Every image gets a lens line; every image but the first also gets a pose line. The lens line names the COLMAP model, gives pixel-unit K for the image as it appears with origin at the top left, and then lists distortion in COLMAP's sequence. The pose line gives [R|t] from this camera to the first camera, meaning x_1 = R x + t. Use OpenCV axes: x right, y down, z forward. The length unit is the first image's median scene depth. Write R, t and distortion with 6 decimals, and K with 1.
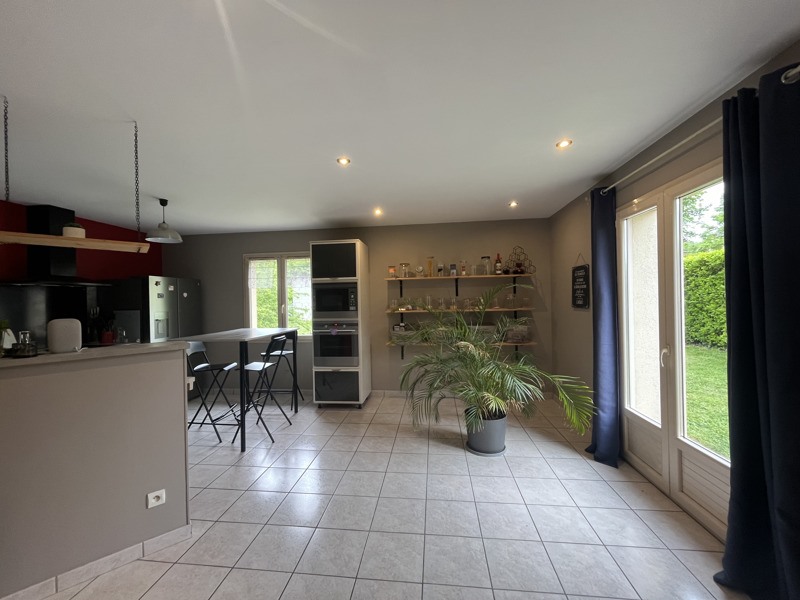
lens RADIAL K [[322.2, 0, 400.4], [0, 322.2, 300.1], [0, 0, 1]] dist [-0.013924, 0.001039]
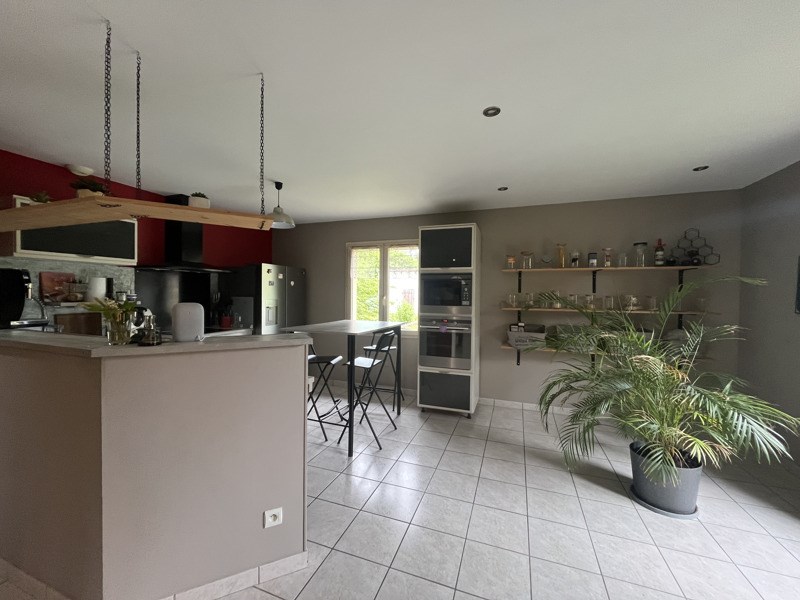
lens RADIAL K [[322.2, 0, 397.3], [0, 322.2, 300.6], [0, 0, 1]] dist [-0.013924, 0.001039]
pose [[0.968107, 0.036324, -0.247892, -0.129239], [-0.031991, 0.999257, 0.021486, 0.007099], [0.248488, -0.012870, 0.968549, 0.132183]]
